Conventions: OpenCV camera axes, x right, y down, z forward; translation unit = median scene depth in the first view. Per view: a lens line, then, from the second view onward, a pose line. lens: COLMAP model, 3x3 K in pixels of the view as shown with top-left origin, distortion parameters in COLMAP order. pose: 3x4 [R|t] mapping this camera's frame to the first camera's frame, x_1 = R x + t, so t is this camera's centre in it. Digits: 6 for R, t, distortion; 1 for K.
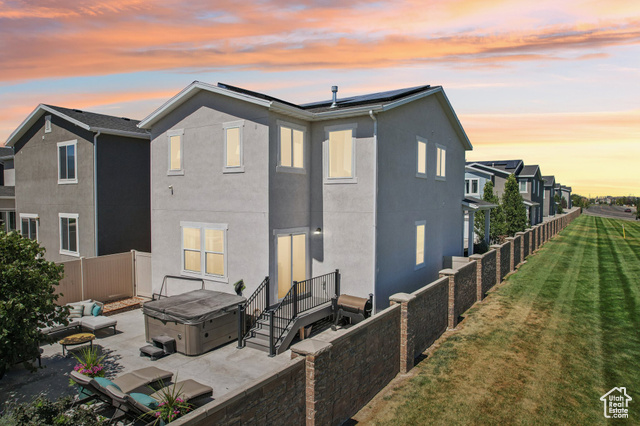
lens RADIAL K [[412.9, 0, 320.0], [0, 412.9, 213.0], [0, 0, 1]] dist [-0.074725, 0.066350]
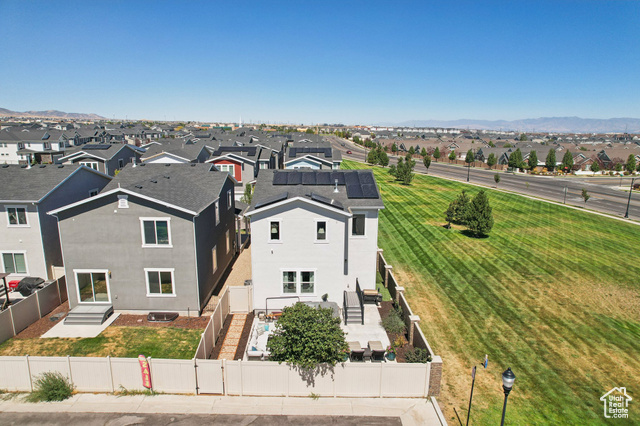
lens RADIAL K [[412.9, 0, 320.0], [0, 412.9, 213.0], [0, 0, 1]] dist [-0.074725, 0.066350]
pose [[0.820067, -0.117114, 0.560156, -0.960597], [0.016240, 0.983204, 0.181786, -0.441606], [-0.572037, -0.139980, 0.808195, -0.424155]]
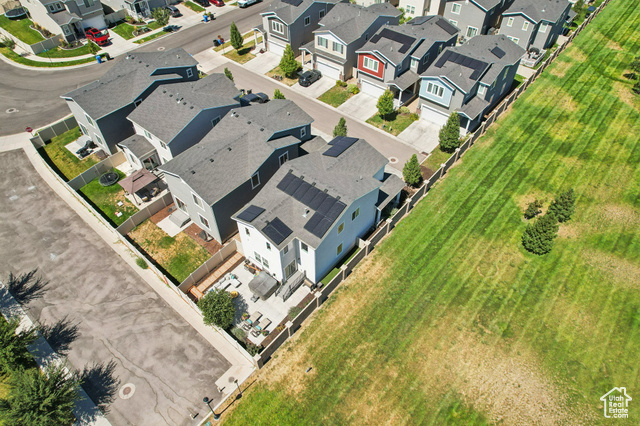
lens RADIAL K [[412.9, 0, 320.0], [0, 412.9, 213.0], [0, 0, 1]] dist [-0.074725, 0.066350]
pose [[0.994028, 0.076749, -0.077576, 0.282002], [0.001038, 0.704207, 0.709994, -1.820628], [0.109121, -0.705835, 0.699921, -0.661314]]
